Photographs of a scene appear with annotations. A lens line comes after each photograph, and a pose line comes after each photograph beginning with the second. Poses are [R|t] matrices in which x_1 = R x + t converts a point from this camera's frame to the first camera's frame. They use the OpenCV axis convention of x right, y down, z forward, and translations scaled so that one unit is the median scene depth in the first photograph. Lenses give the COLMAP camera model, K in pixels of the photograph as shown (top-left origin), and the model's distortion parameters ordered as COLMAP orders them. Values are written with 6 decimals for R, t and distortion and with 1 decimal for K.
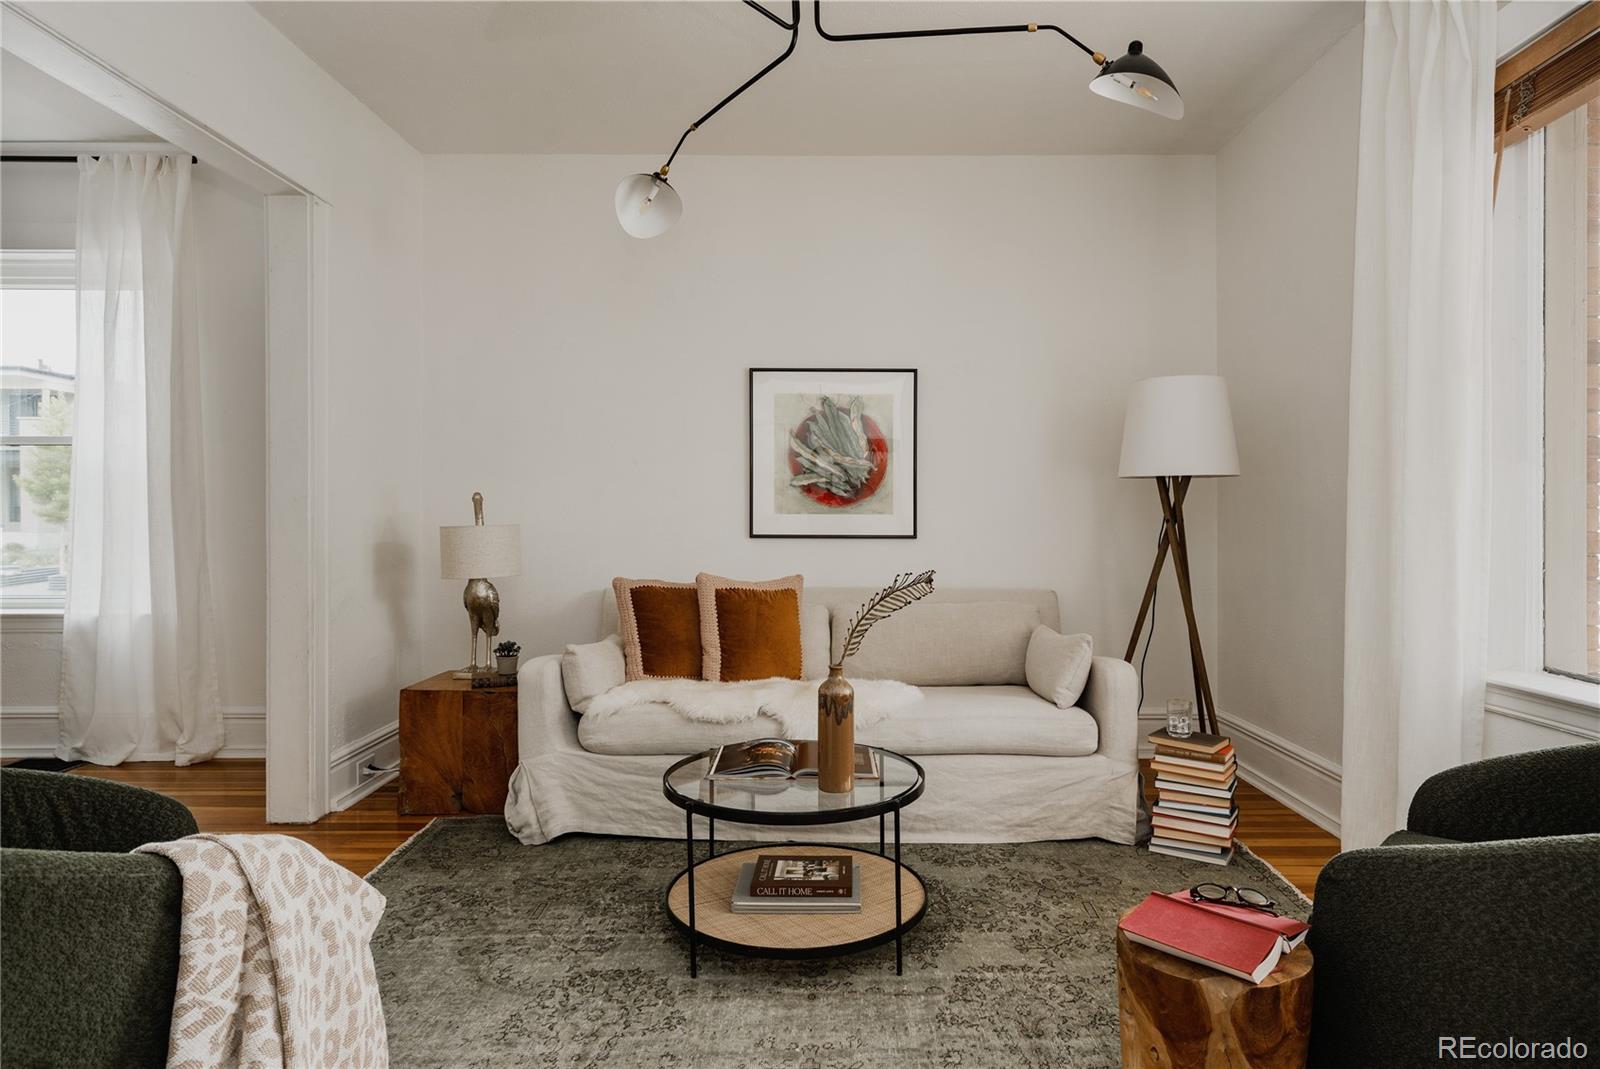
lens RADIAL K [[931.4, 0, 803.1], [0, 931.4, 527.8], [0, 0, 1]] dist [0.001559, 0.000190]
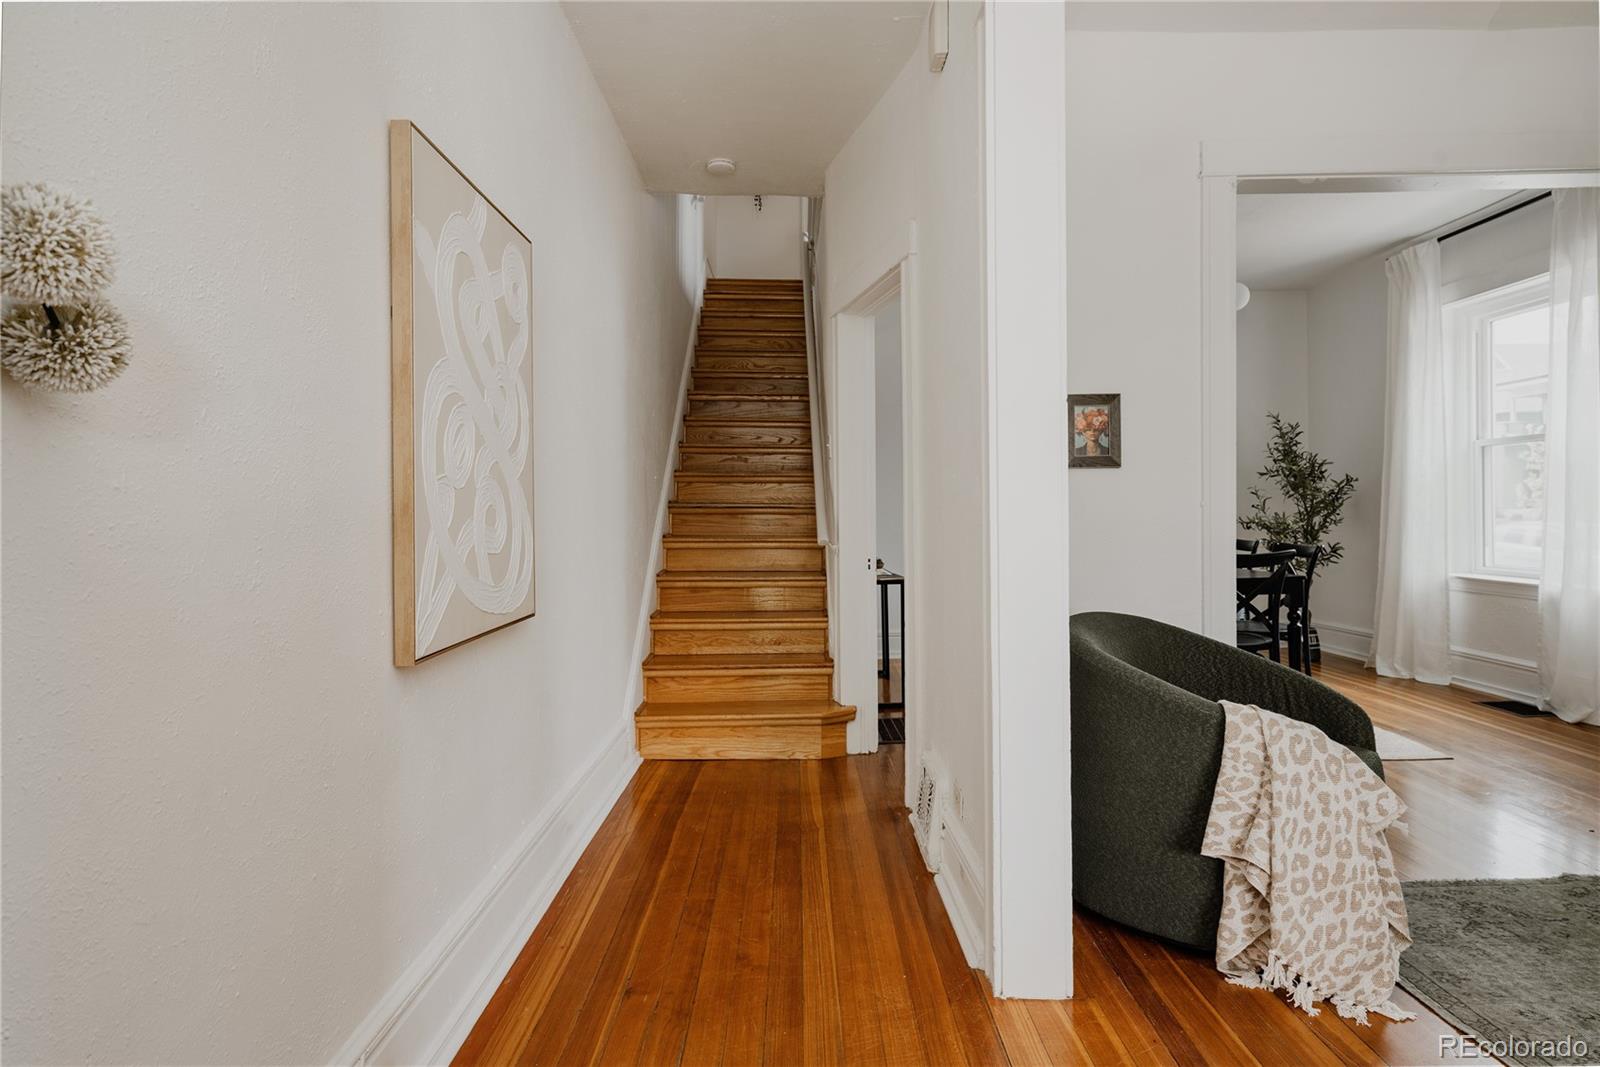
lens RADIAL K [[901.5, 0, 797.5], [0, 901.5, 521.6], [0, 0, 1]] dist [0.008280, 0.001038]
pose [[-0.017927, 0.014179, -0.999739, 0.920211], [0.006107, 0.999882, 0.014072, -0.023172], [0.999821, -0.005853, -0.018012, 0.211419]]
